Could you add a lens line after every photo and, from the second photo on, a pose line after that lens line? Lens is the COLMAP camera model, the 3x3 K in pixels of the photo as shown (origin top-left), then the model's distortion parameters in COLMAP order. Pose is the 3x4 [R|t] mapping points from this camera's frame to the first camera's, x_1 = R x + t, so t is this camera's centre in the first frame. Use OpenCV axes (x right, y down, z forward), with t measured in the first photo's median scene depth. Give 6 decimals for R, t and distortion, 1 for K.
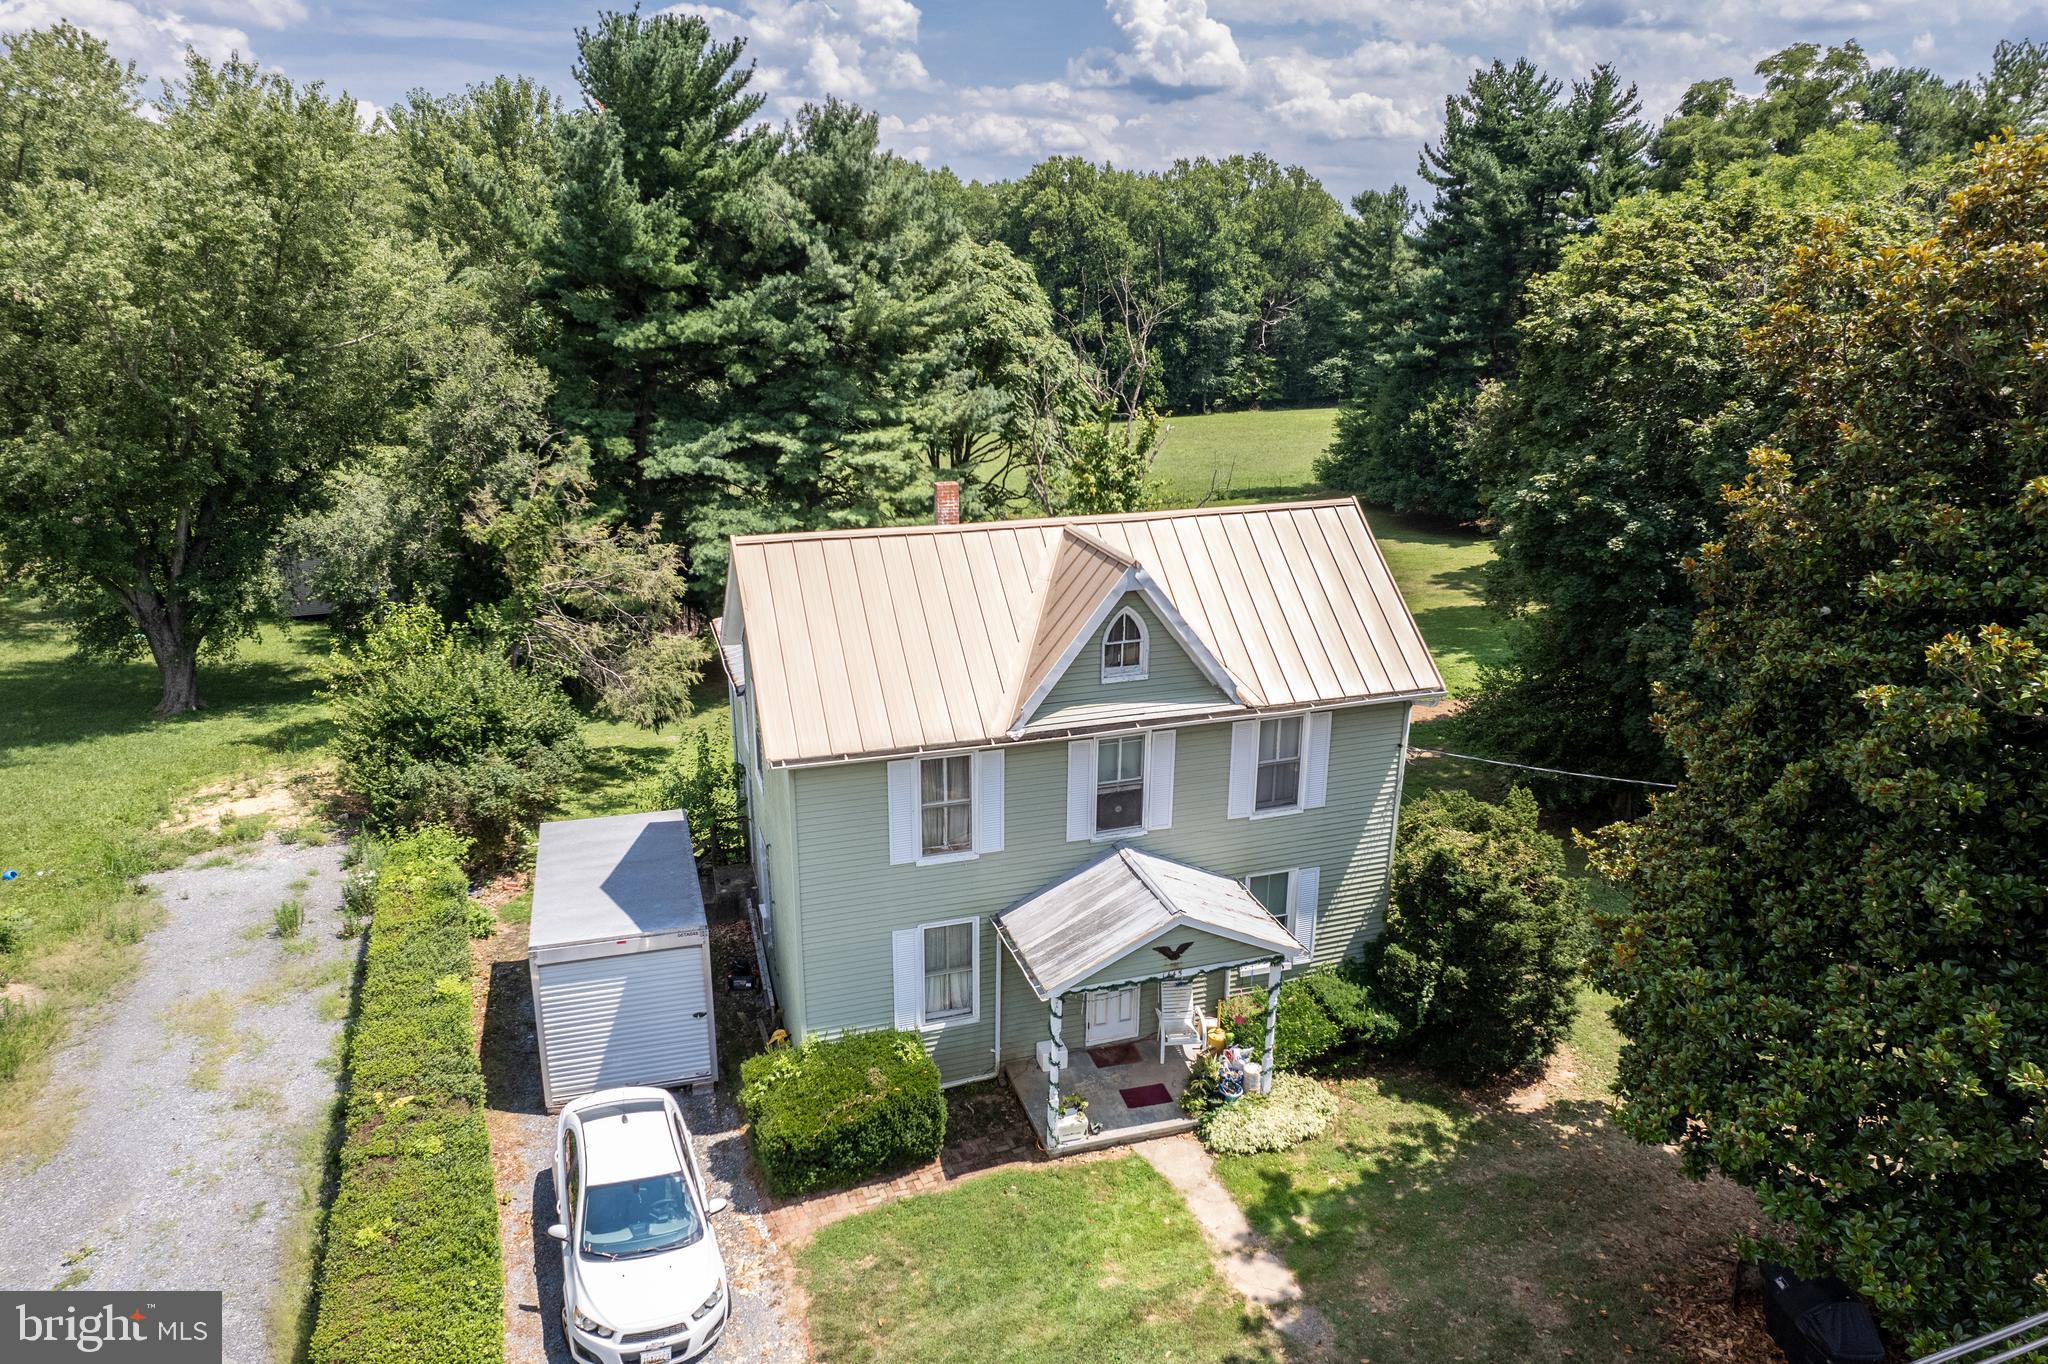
lens RADIAL K [[1329.2, 0, 1028.2], [0, 1329.2, 675.1], [0, 0, 1]] dist [-0.080510, 0.077131]
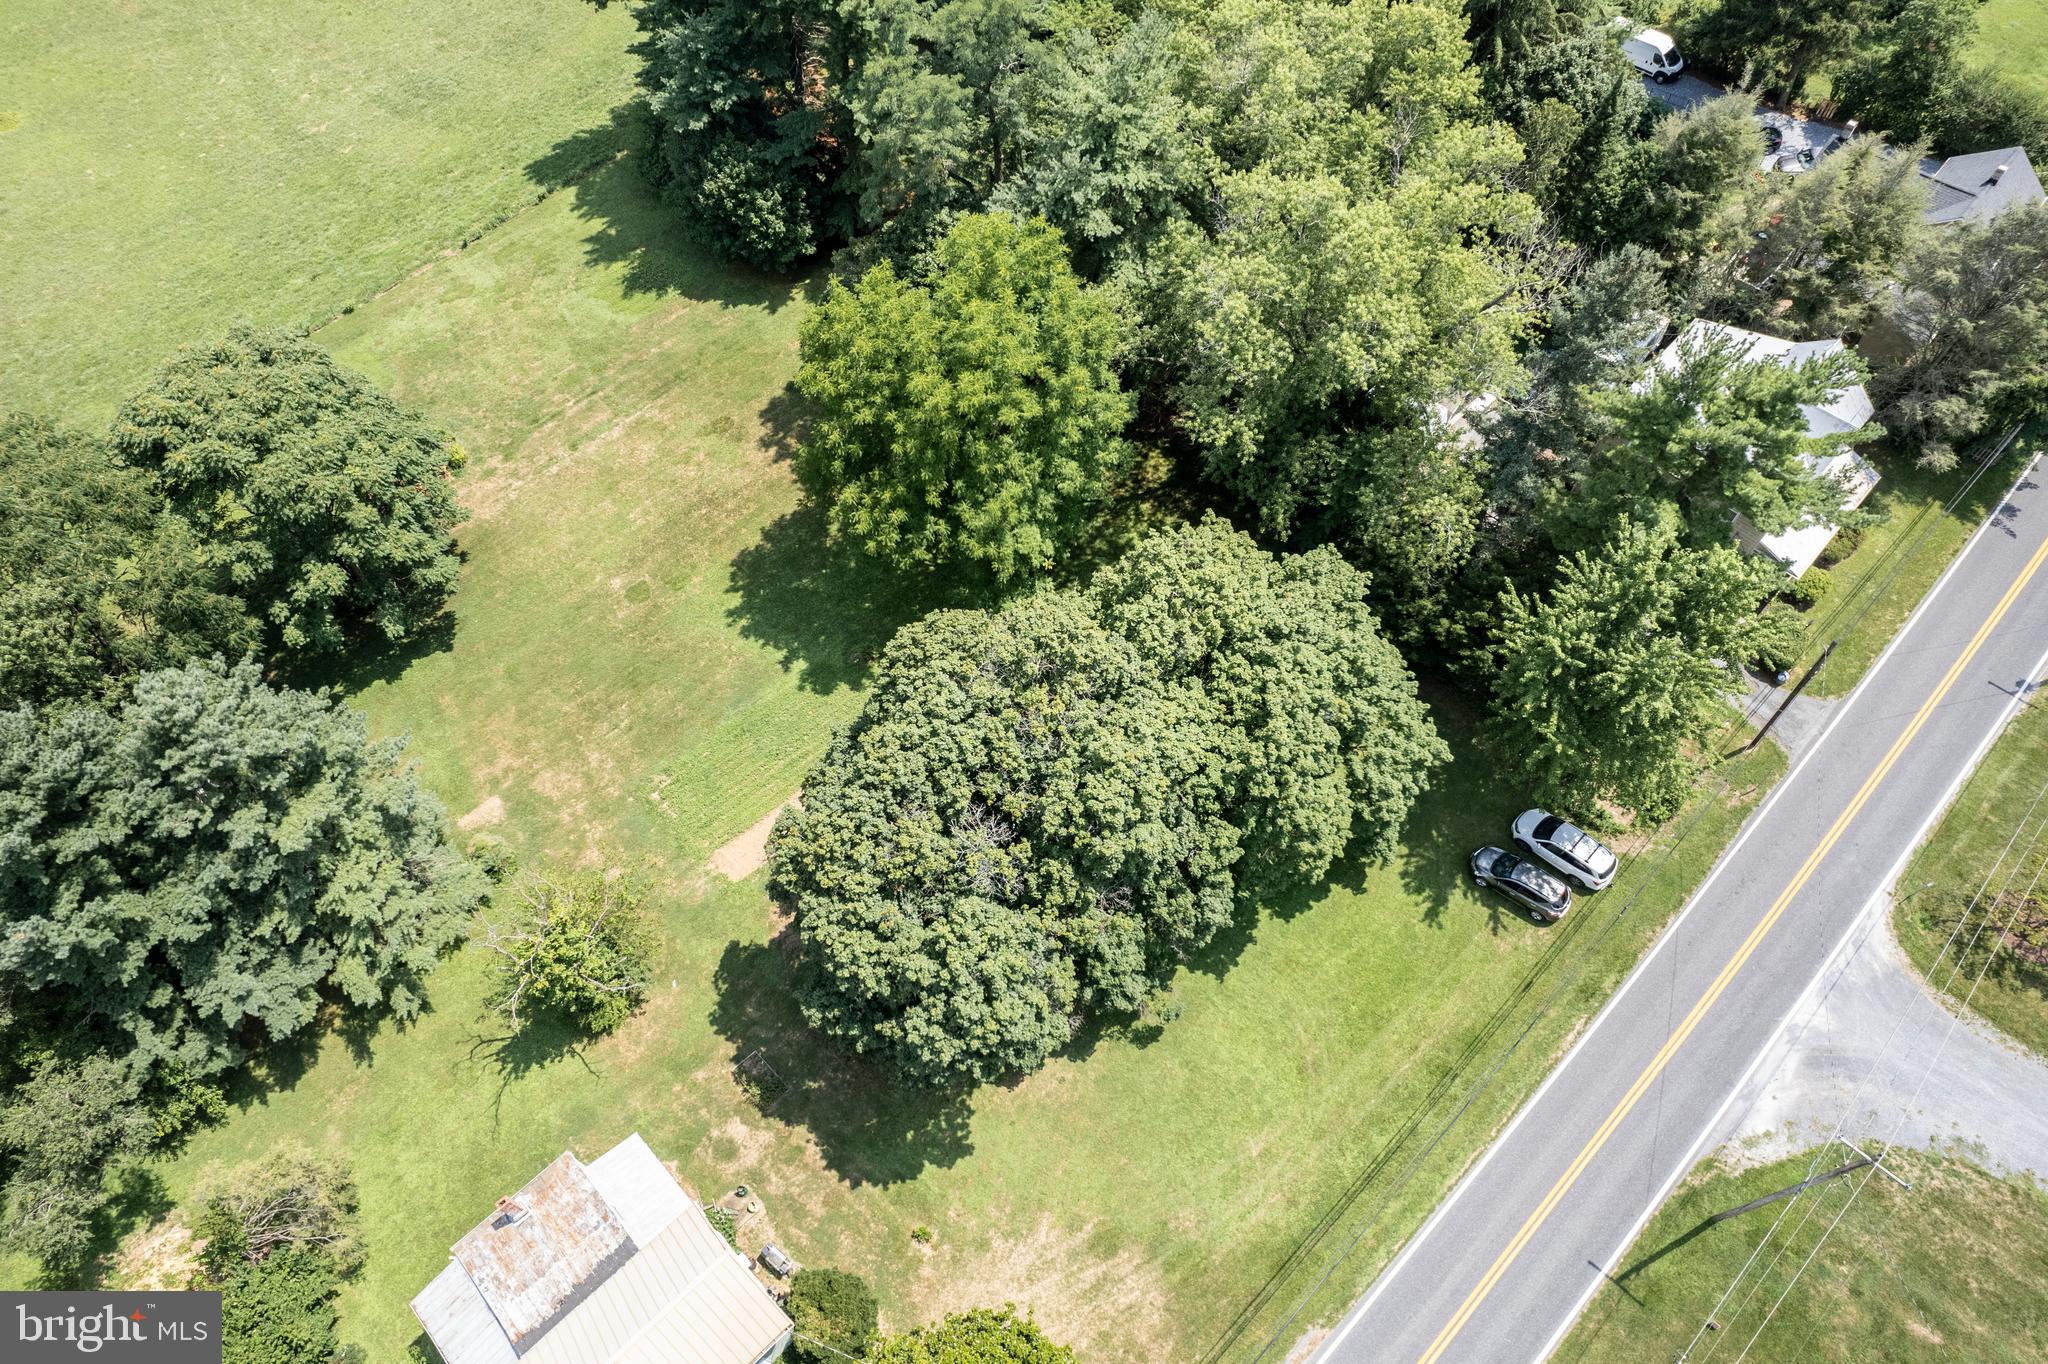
lens RADIAL K [[1317.7, 0, 1021.8], [0, 1317.7, 669.0], [0, 0, 1]] dist [-0.060166, 0.052739]
pose [[0.899132, -0.376372, 0.223398, 0.633627], [0.146696, 0.740042, 0.656368, -2.436467], [-0.412362, -0.557389, 0.720607, -0.217918]]
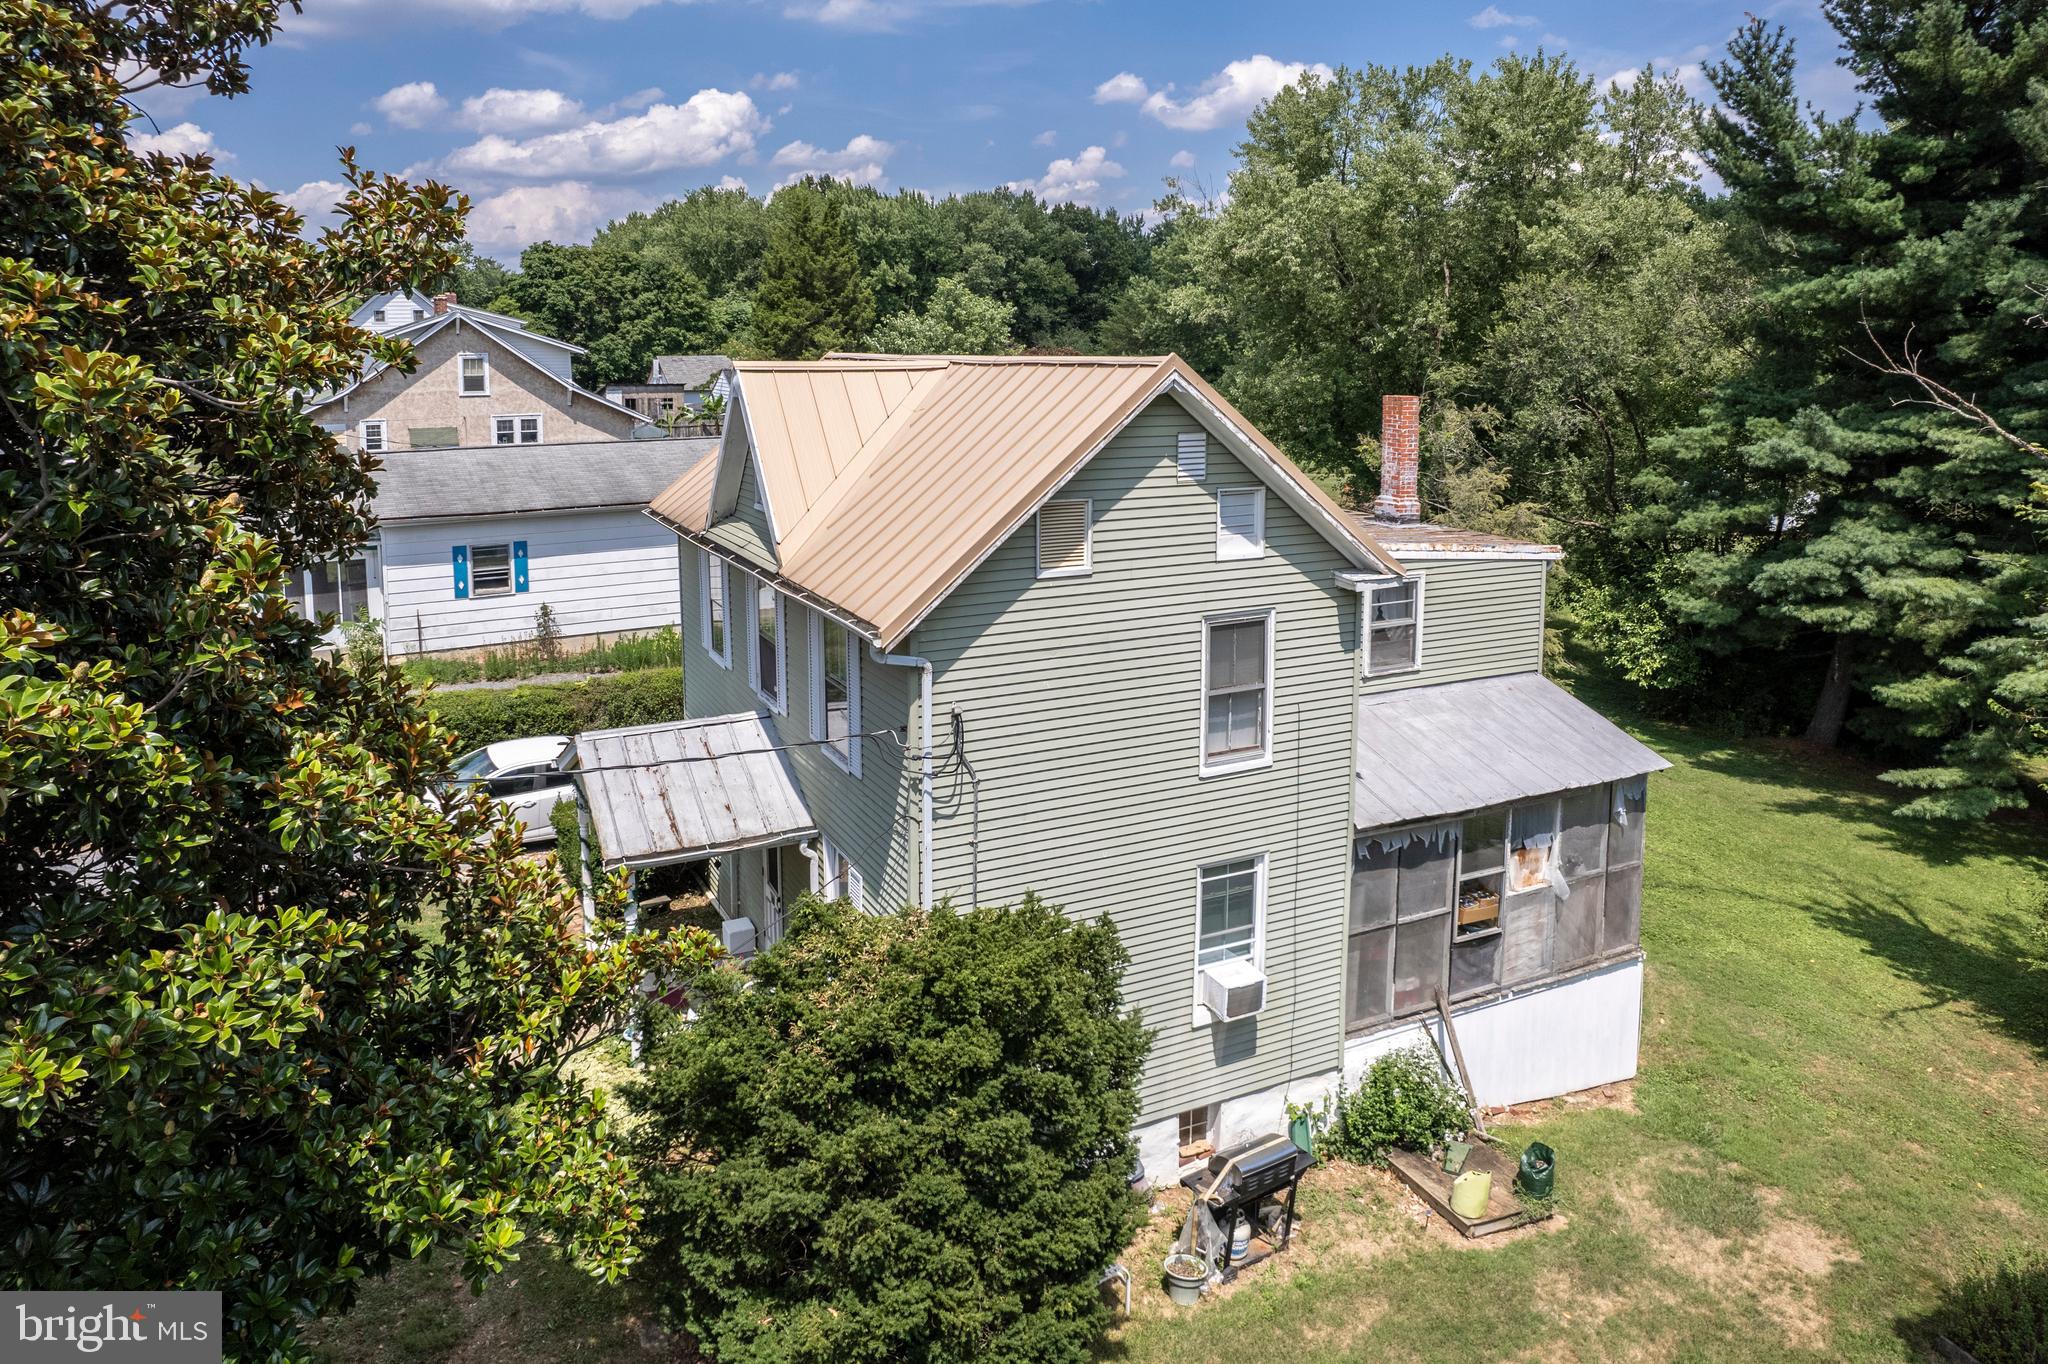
lens RADIAL K [[1384.9, 0, 1029.2], [0, 1384.9, 494.5], [0, 0, 1]] dist [-0.059873, 0.034474]
pose [[0.144039, 0.102377, -0.984262, 0.938529], [-0.296189, 0.953496, 0.055832, -0.100449], [0.944206, 0.283485, 0.167664, 0.976122]]
